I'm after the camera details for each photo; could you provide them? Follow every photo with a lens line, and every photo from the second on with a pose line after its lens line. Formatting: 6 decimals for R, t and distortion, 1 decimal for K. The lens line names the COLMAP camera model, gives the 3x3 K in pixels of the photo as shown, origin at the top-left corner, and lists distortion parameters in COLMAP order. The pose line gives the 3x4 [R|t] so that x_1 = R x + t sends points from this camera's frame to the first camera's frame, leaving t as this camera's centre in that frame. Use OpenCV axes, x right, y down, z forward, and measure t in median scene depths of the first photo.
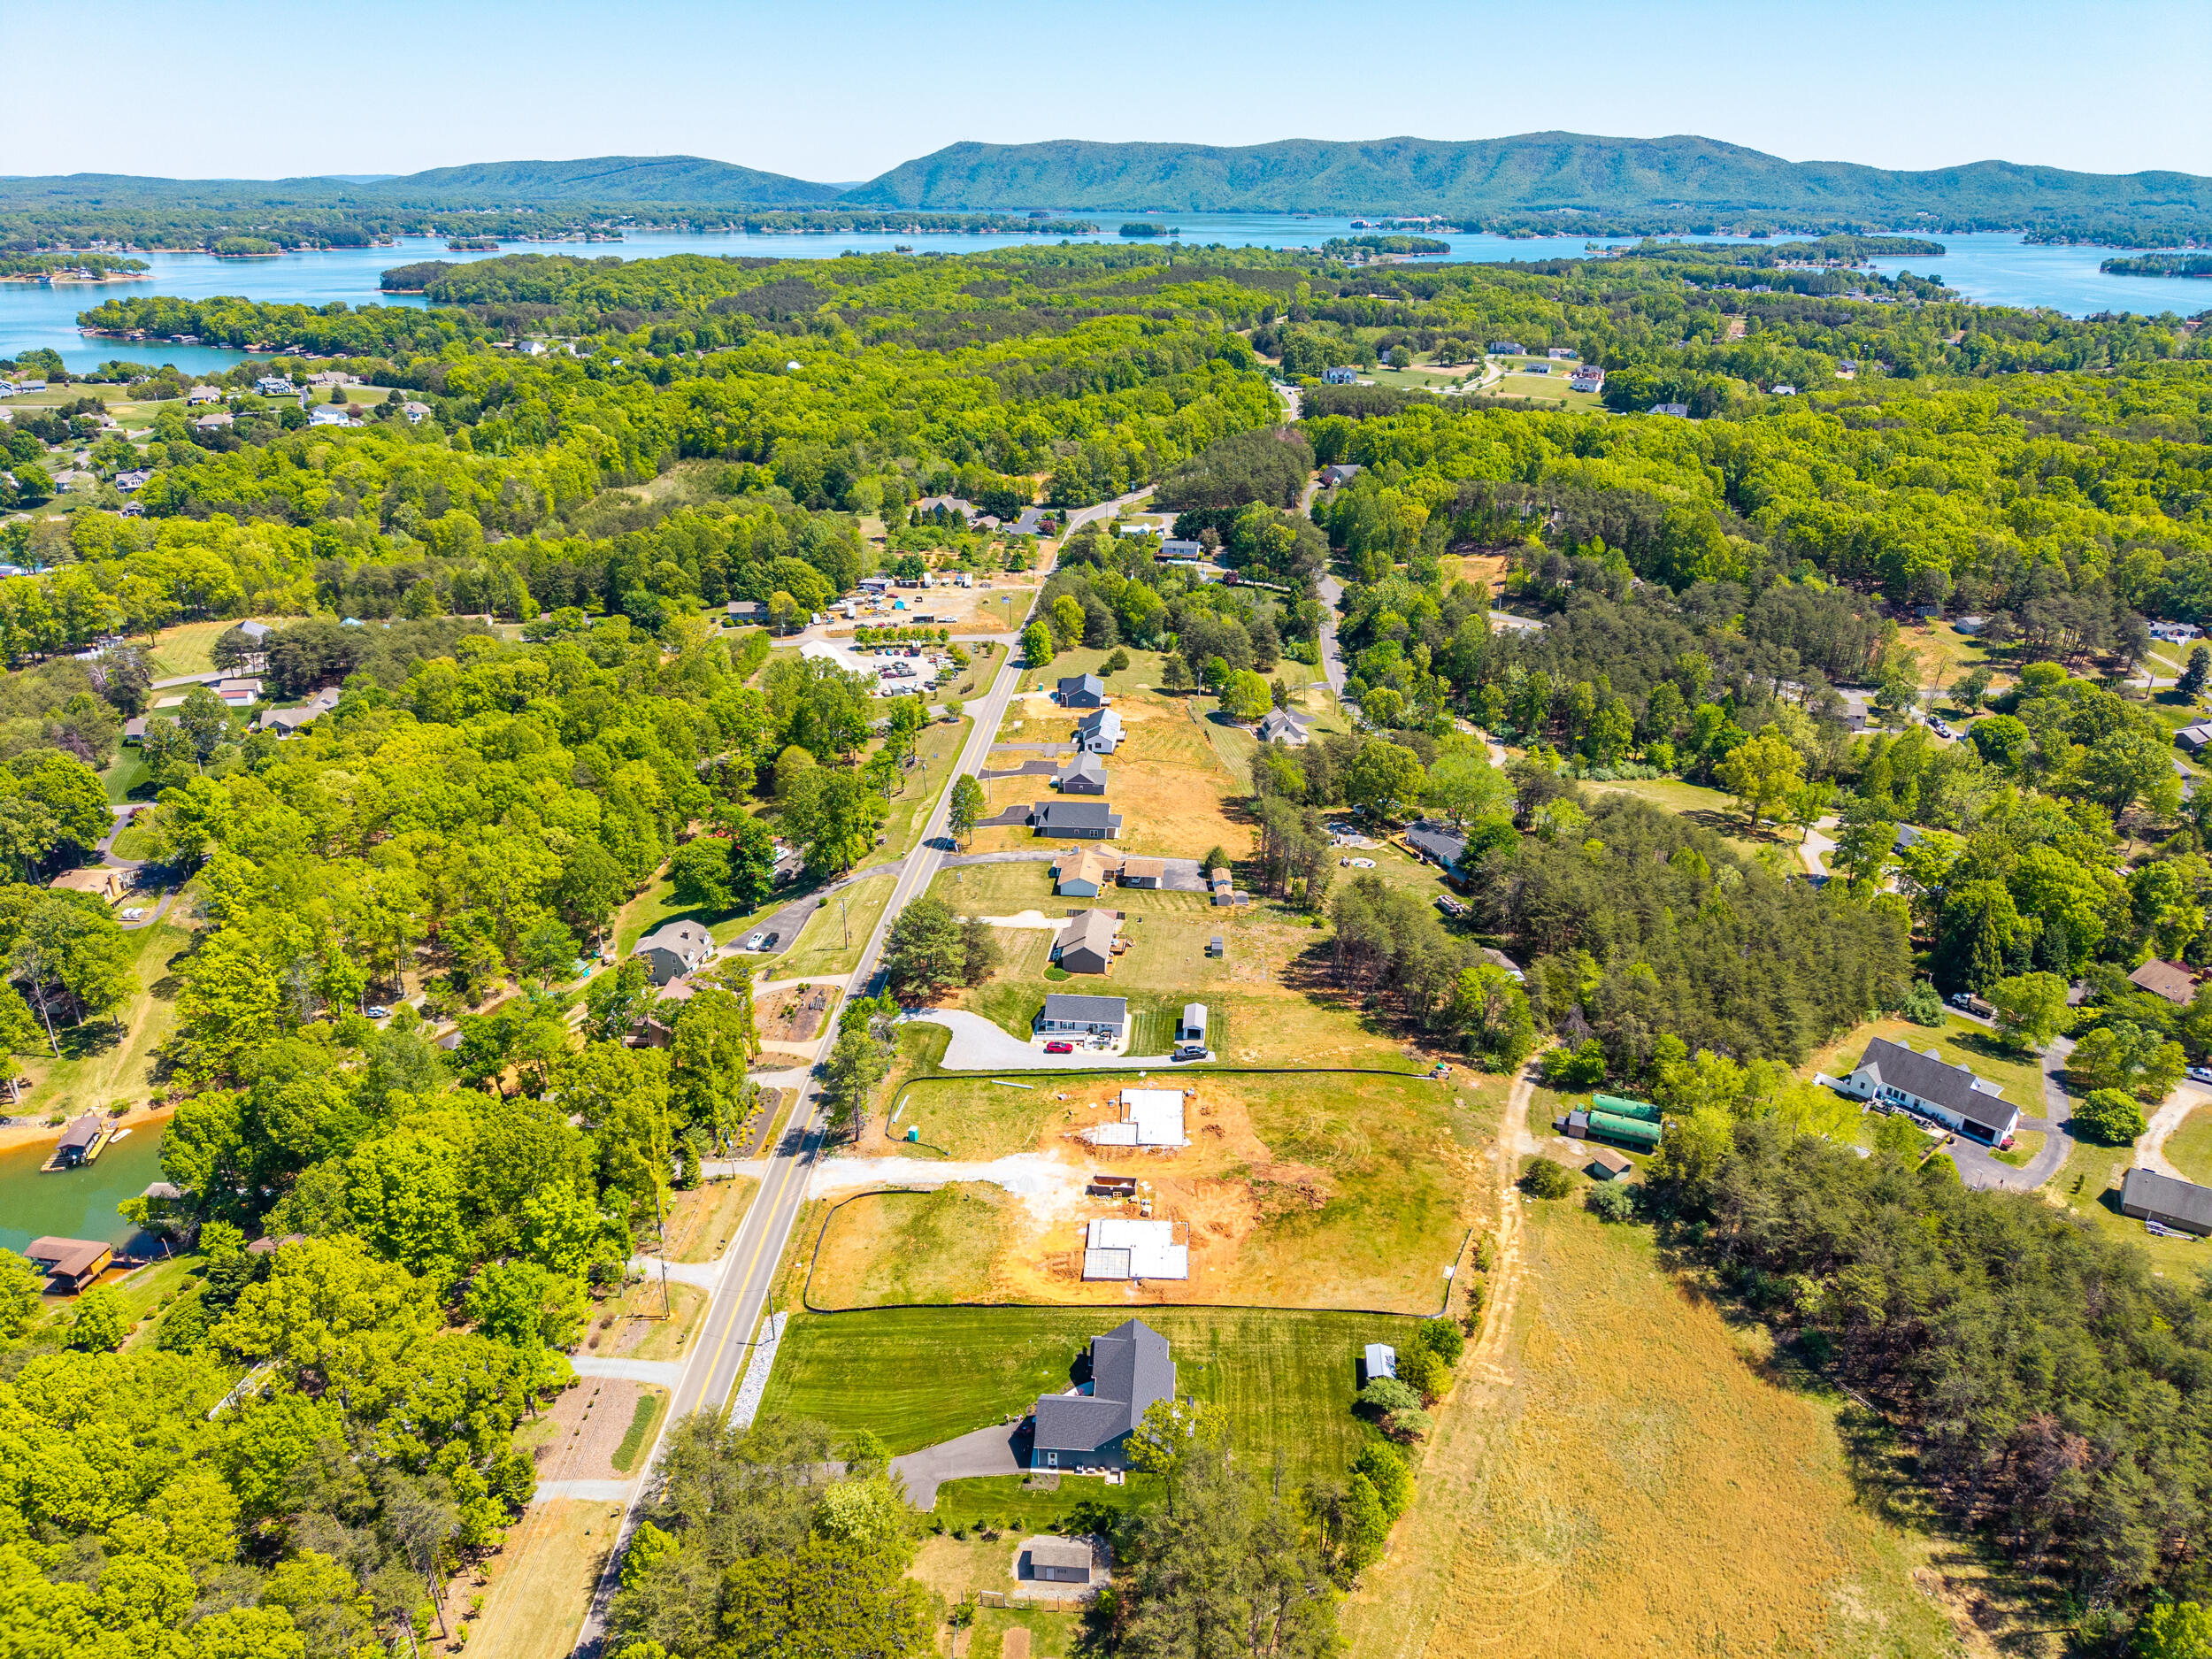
lens RADIAL K [[1489.1, 0, 1106.0], [0, 1489.1, 829.5], [0, 0, 1]] dist [0.009412, -0.016859]
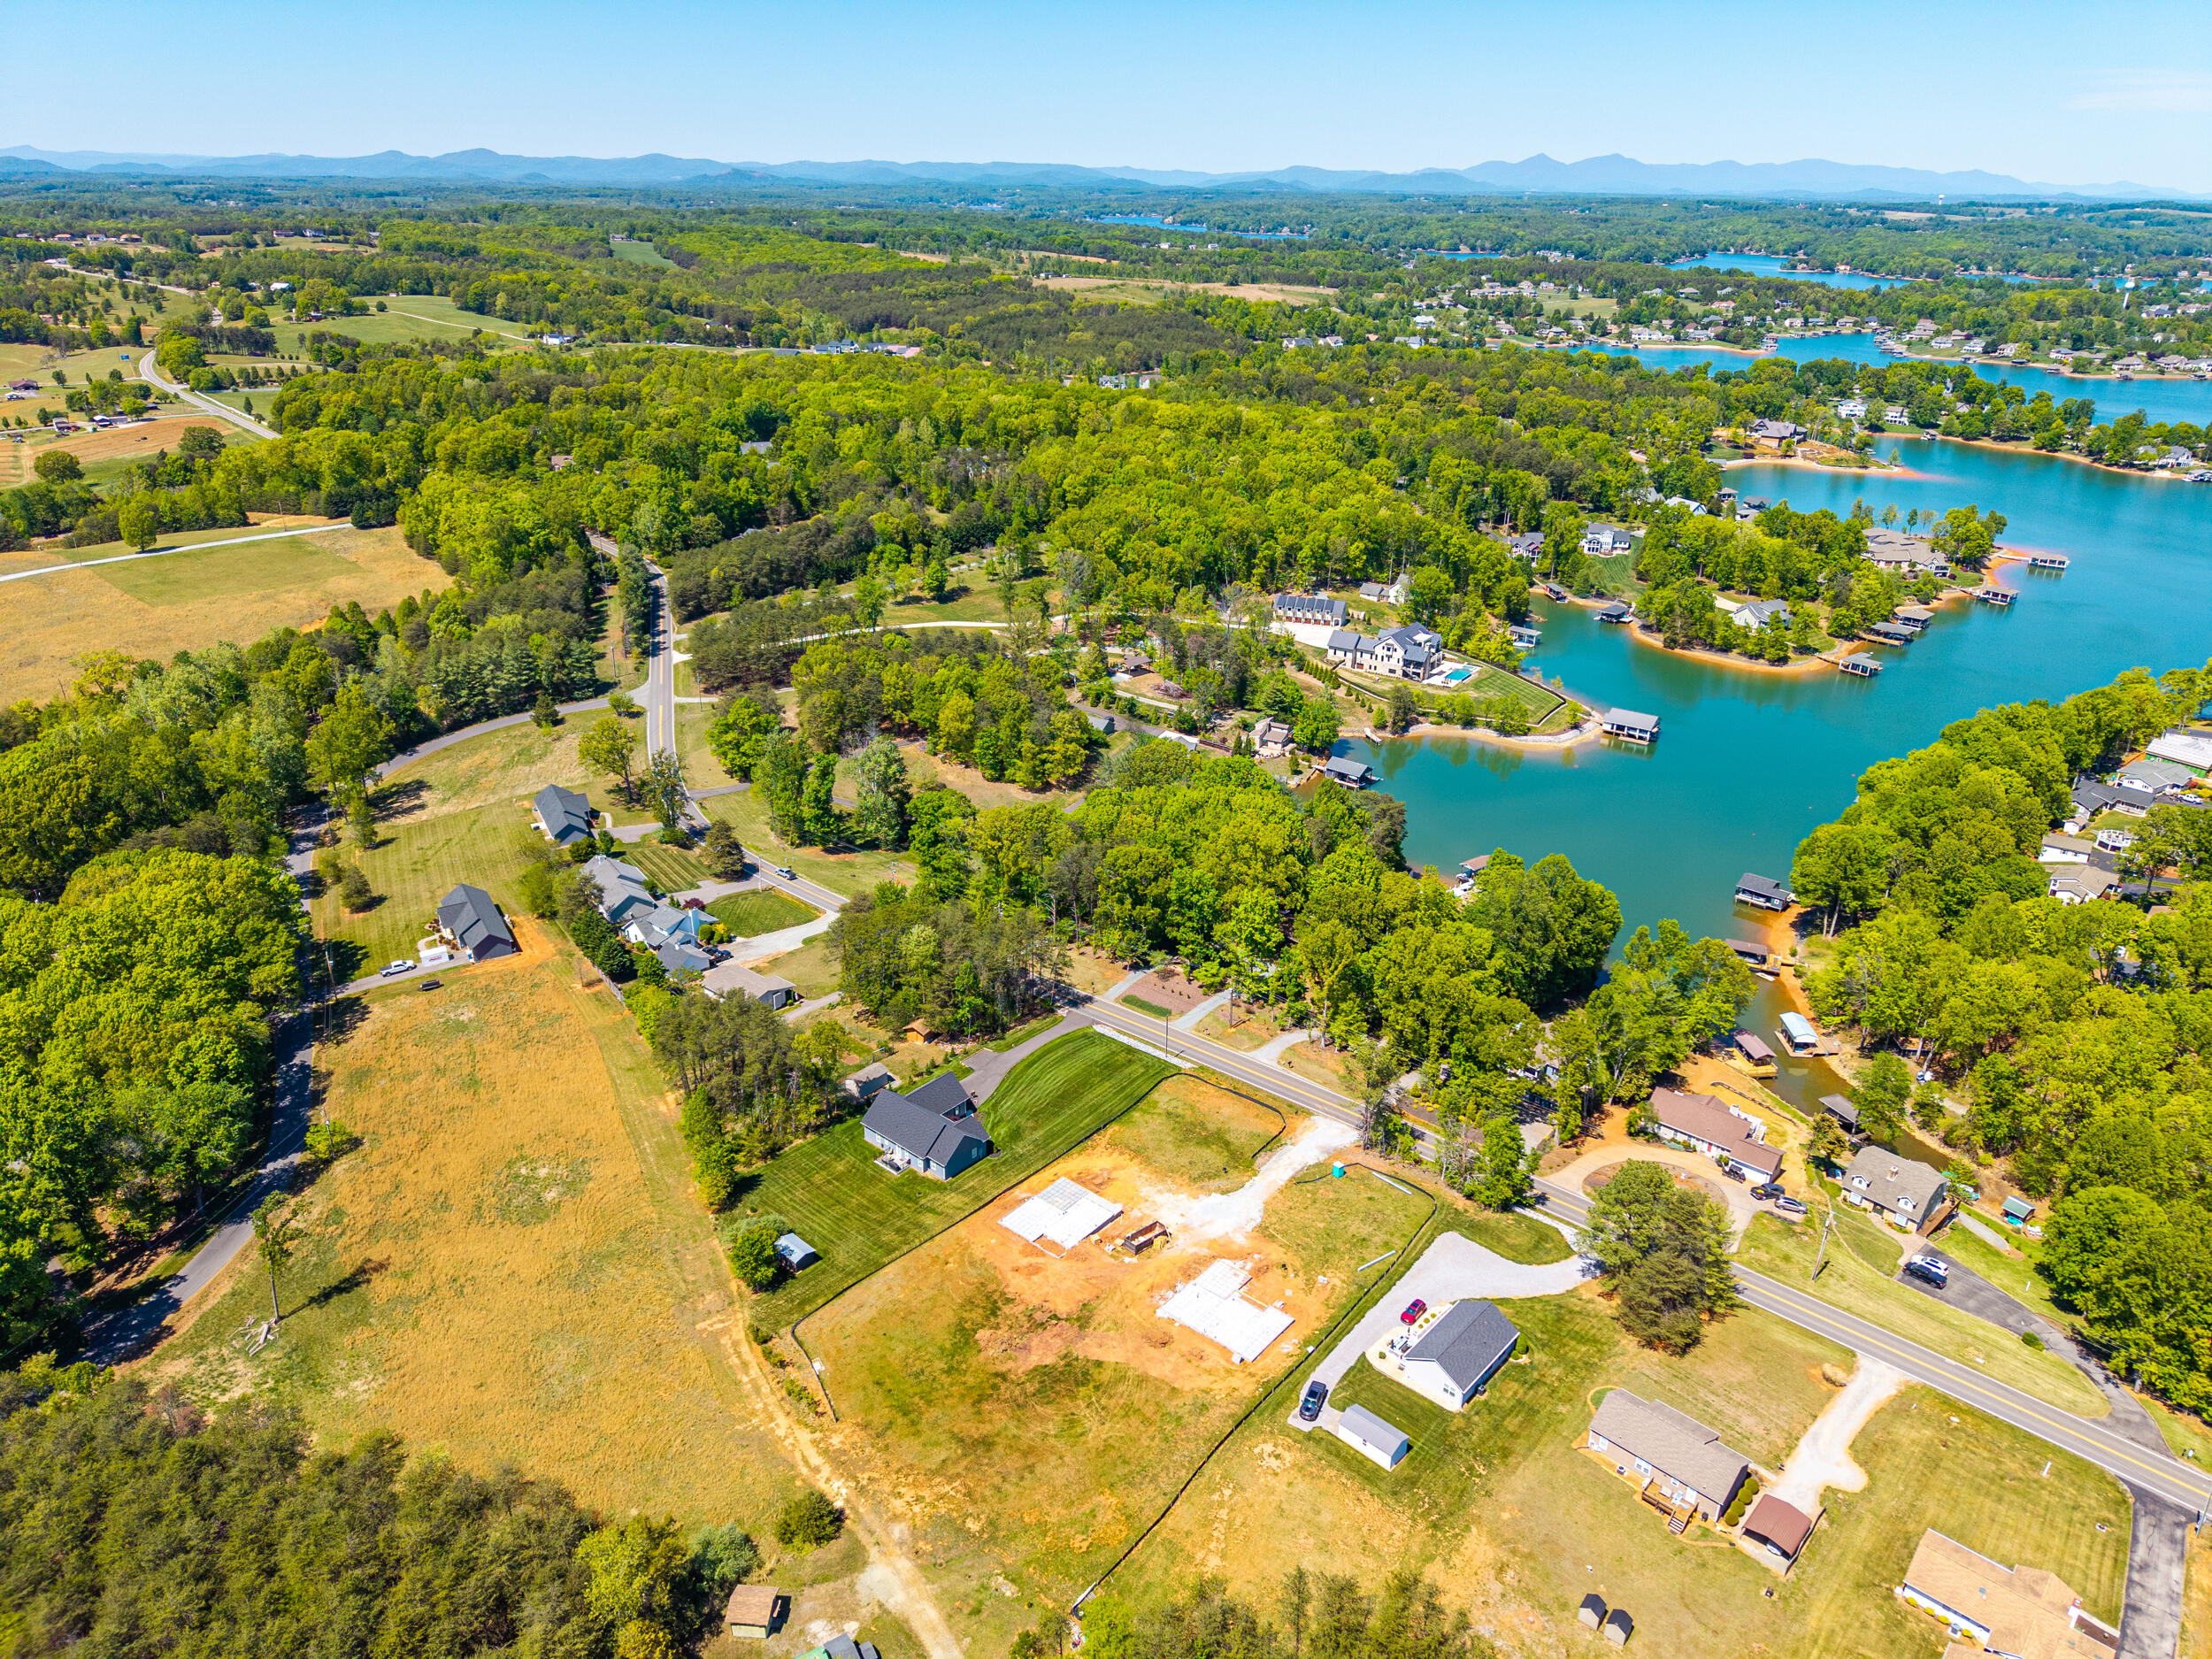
lens RADIAL K [[1489.1, 0, 1106.0], [0, 1489.1, 829.5], [0, 0, 1]] dist [0.009412, -0.016859]
pose [[-0.604071, 0.312712, -0.733014, 0.316035], [-0.329614, 0.739397, 0.587067, -0.251251], [0.725571, 0.596241, -0.343574, 0.566108]]
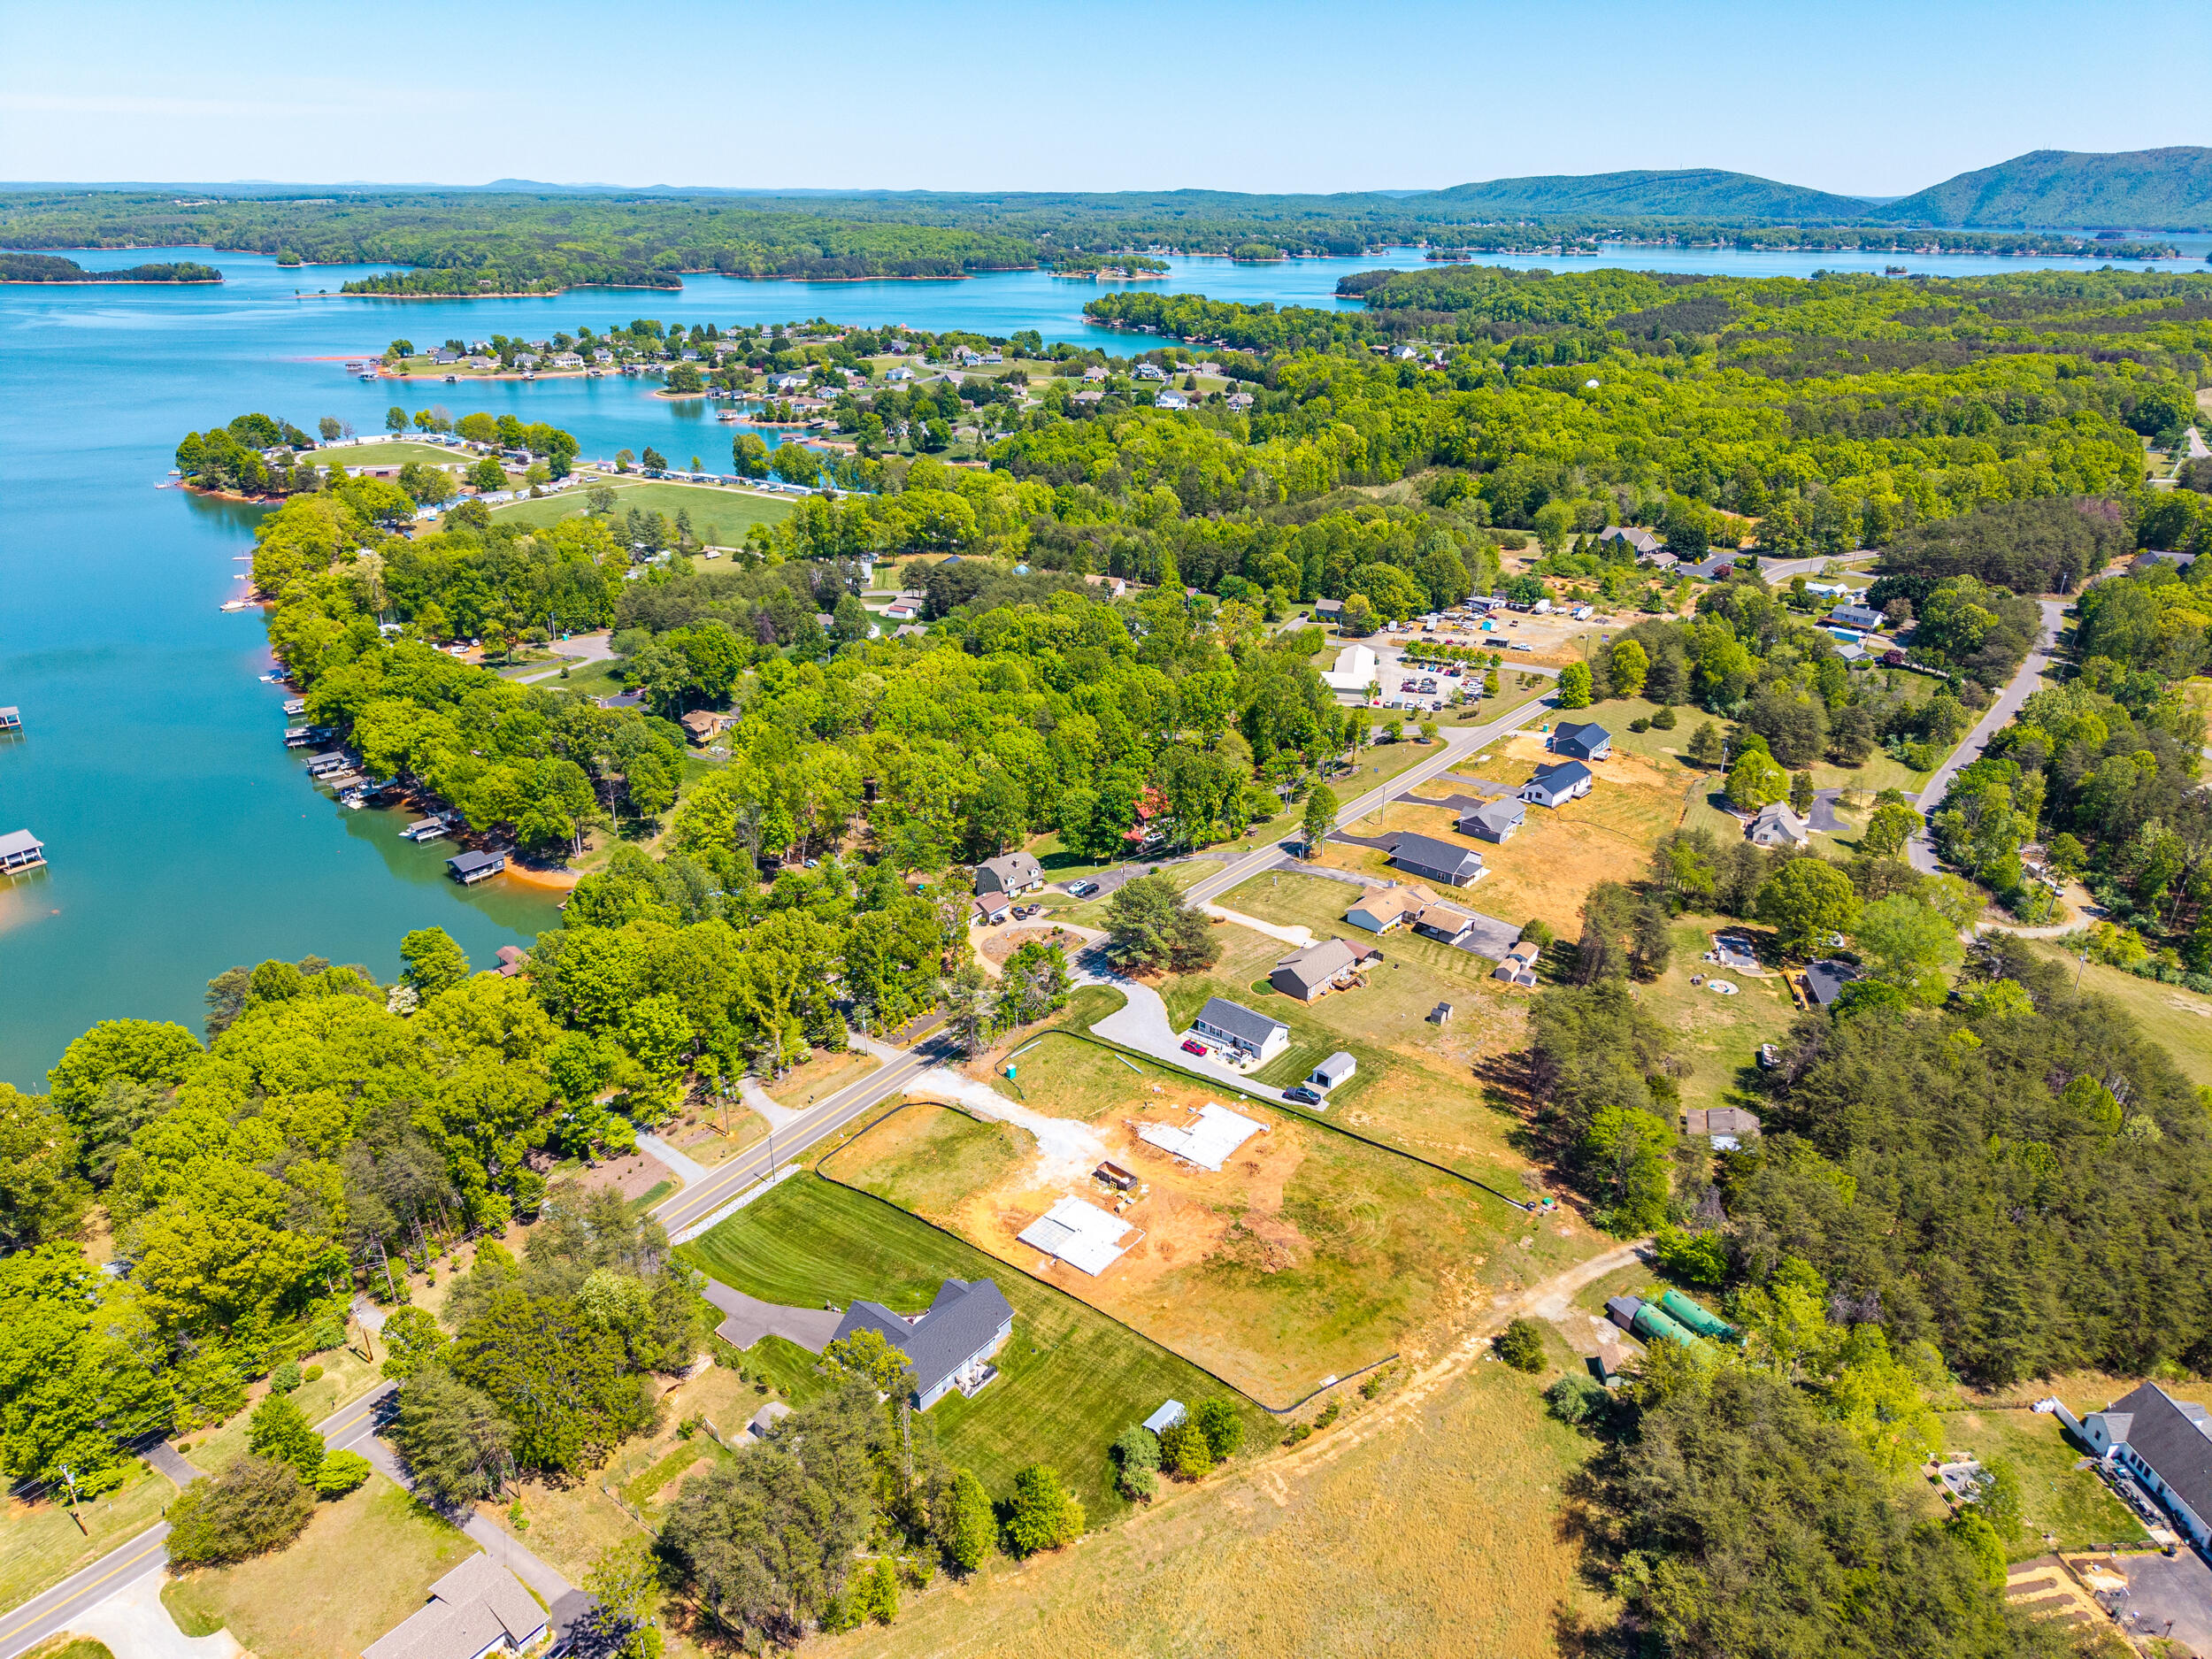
lens RADIAL K [[1473.4, 0, 1085.8], [0, 1473.4, 826.0], [0, 0, 1]] dist [0.001633, -0.008713]
pose [[0.808905, 0.229094, -0.541468, 0.236575], [-0.232126, 0.970586, 0.063878, -0.027157], [0.540176, 0.074017, 0.838291, 0.058457]]
